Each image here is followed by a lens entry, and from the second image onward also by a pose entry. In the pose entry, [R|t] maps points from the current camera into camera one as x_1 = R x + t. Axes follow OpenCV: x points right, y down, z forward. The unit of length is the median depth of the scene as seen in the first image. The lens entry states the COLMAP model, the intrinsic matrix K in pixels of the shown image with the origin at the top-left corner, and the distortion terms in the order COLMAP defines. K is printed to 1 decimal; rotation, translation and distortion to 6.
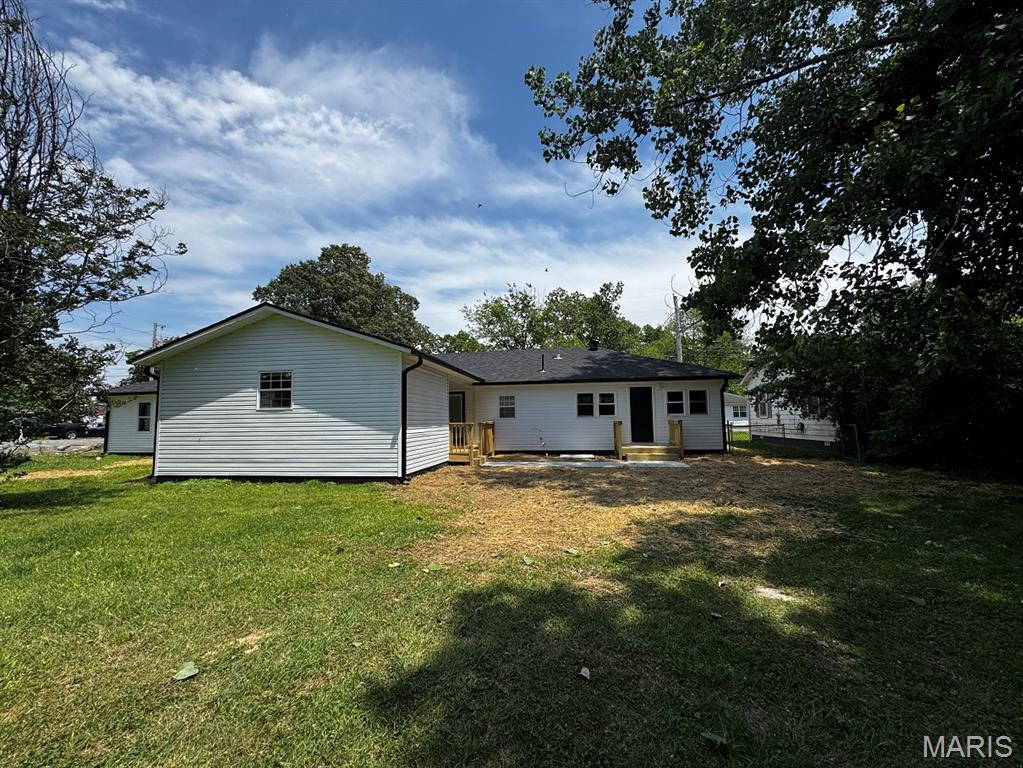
lens RADIAL K [[412.3, 0, 499.4], [0, 412.3, 386.4], [0, 0, 1]] dist [-0.001796, -0.001589]
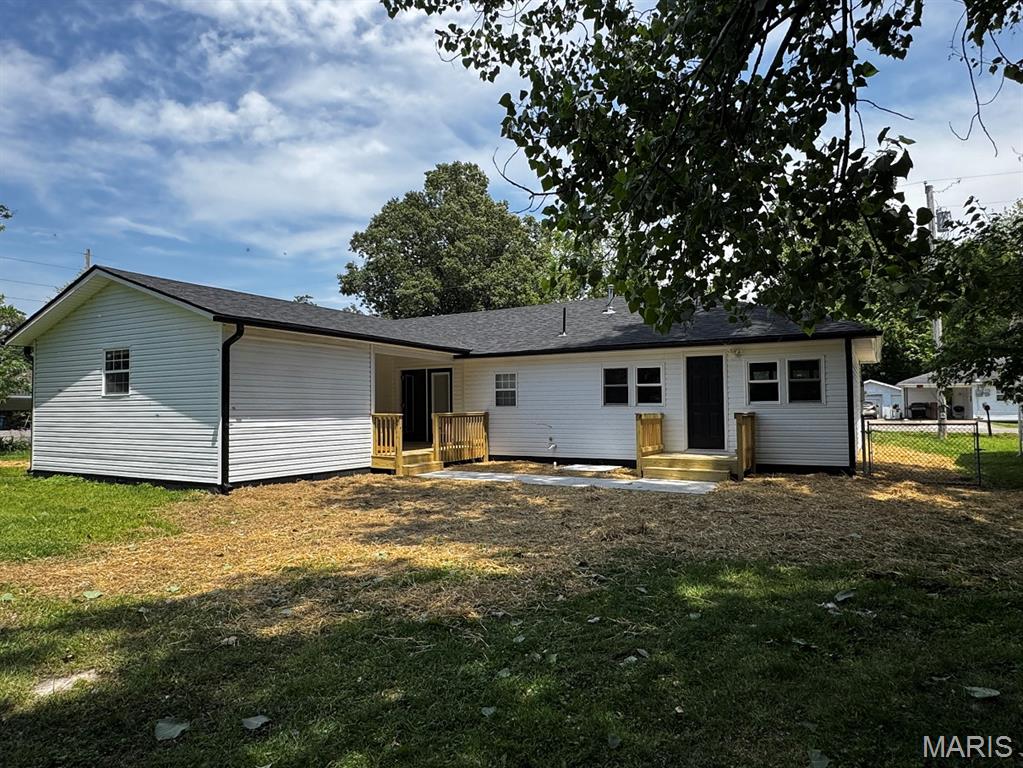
lens RADIAL K [[613.1, 0, 516.4], [0, 613.1, 379.1], [0, 0, 1]] dist [-0.004484, 0.000045]
pose [[0.937952, -0.009467, -0.346635, 0.390987], [0.021454, 0.999297, 0.030760, 0.001883], [0.346100, -0.036288, 0.937496, 0.082972]]
